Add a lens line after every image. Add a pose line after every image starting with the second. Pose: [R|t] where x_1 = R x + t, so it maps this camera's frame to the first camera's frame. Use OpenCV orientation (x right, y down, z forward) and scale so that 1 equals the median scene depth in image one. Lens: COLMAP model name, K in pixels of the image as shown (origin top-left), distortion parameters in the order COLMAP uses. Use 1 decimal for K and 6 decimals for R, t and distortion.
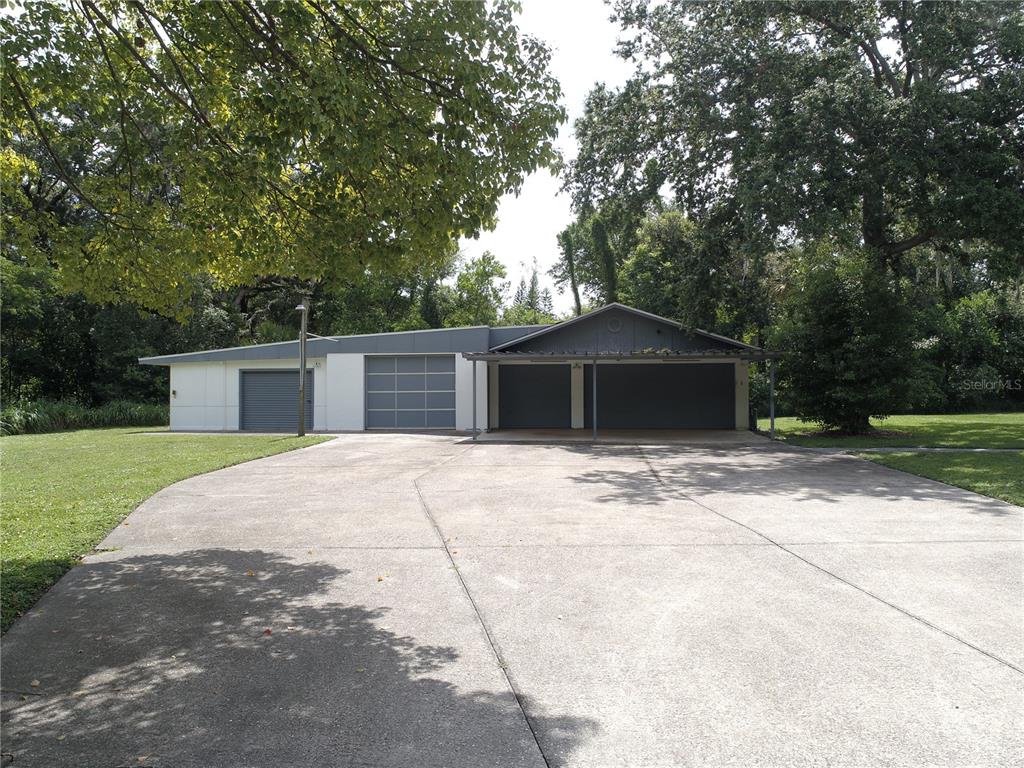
lens RADIAL K [[750.4, 0, 549.3], [0, 750.4, 379.0], [0, 0, 1]] dist [0.065545, -0.072029]
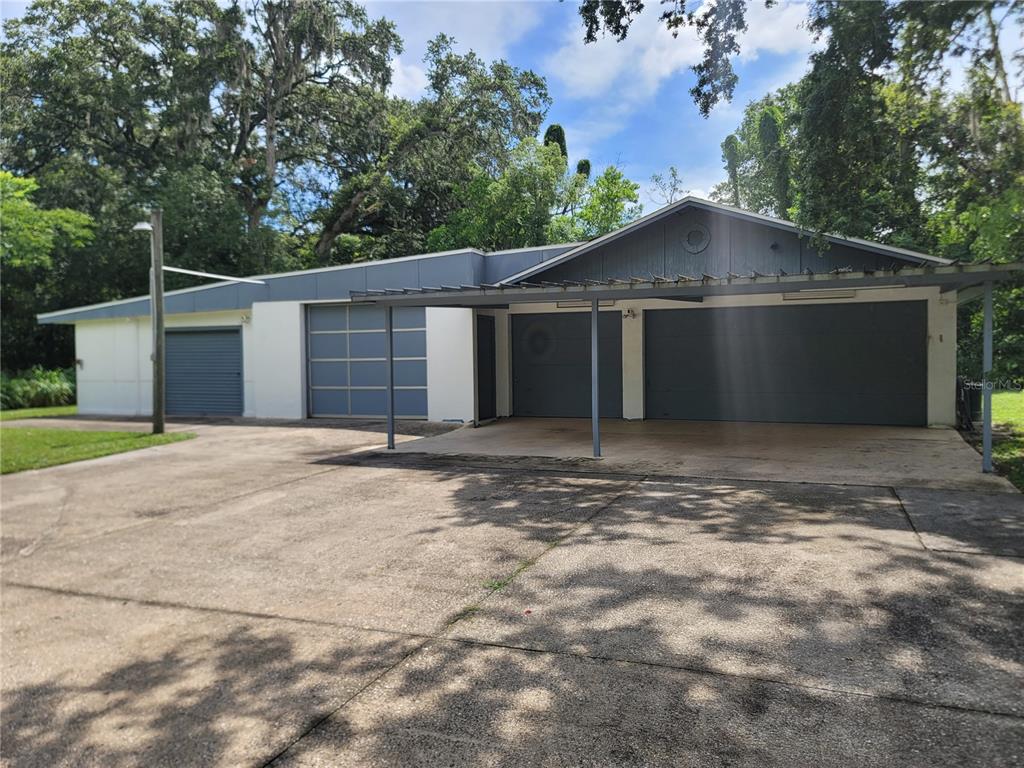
lens RADIAL K [[767.8, 0, 551.0], [0, 767.8, 381.9], [0, 0, 1]] dist [0.103913, -0.109341]
pose [[0.954072, 0.003208, -0.299561, 0.163402], [0.014020, 0.998369, 0.055342, 0.001877], [0.299250, -0.057000, 0.952471, 0.415598]]
